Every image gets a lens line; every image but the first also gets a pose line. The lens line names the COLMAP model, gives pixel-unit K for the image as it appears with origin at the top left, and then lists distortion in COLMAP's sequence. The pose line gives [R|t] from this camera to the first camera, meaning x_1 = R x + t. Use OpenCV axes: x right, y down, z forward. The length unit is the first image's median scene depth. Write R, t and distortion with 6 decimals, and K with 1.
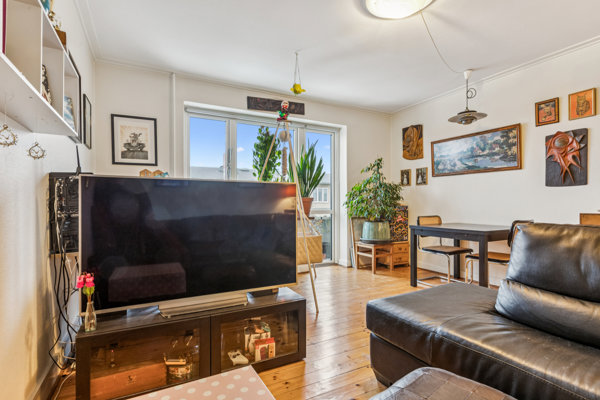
lens RADIAL K [[293.7, 0, 305.8], [0, 293.7, 201.1], [0, 0, 1]] dist [-0.001151, -0.001359]
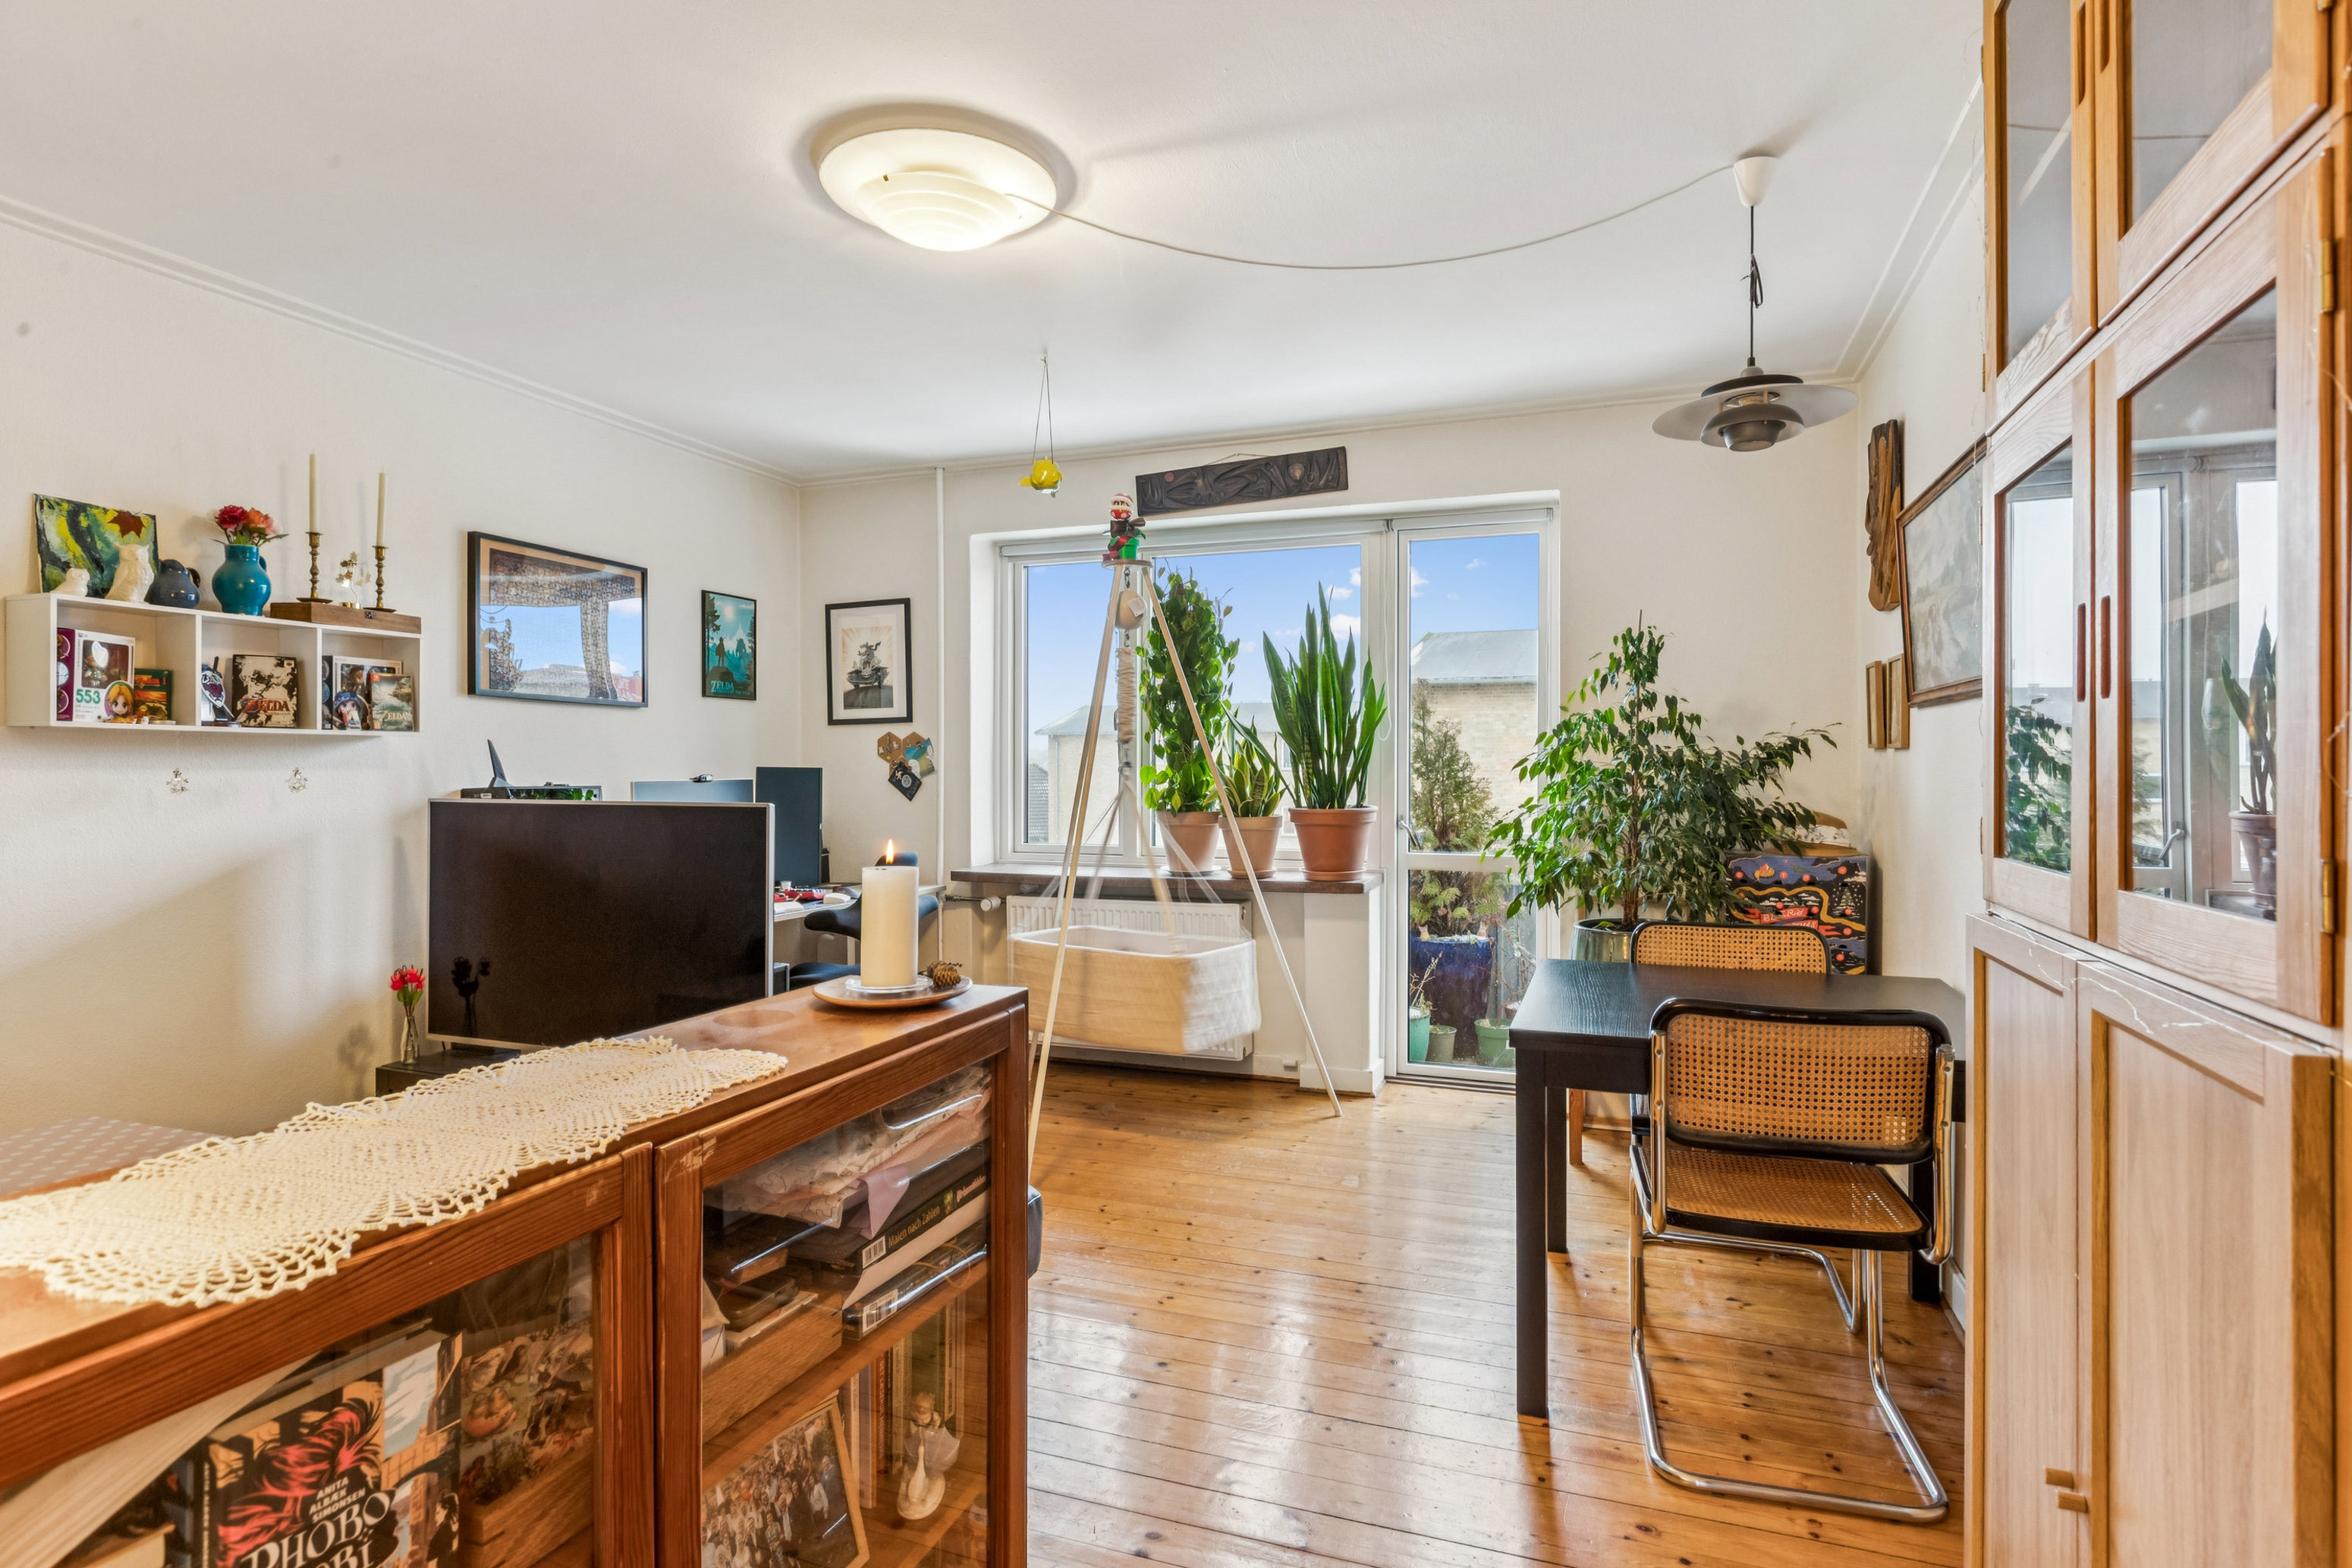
lens RADIAL K [[1238.0, 0, 1175.3], [0, 1238.0, 782.2], [0, 0, 1]] dist [0.004676, -0.000539]
pose [[0.654614, 0.005804, -0.755941, 0.944239], [-0.000443, 0.999973, 0.007295, -0.055432], [0.755963, -0.004440, 0.654599, 0.213406]]
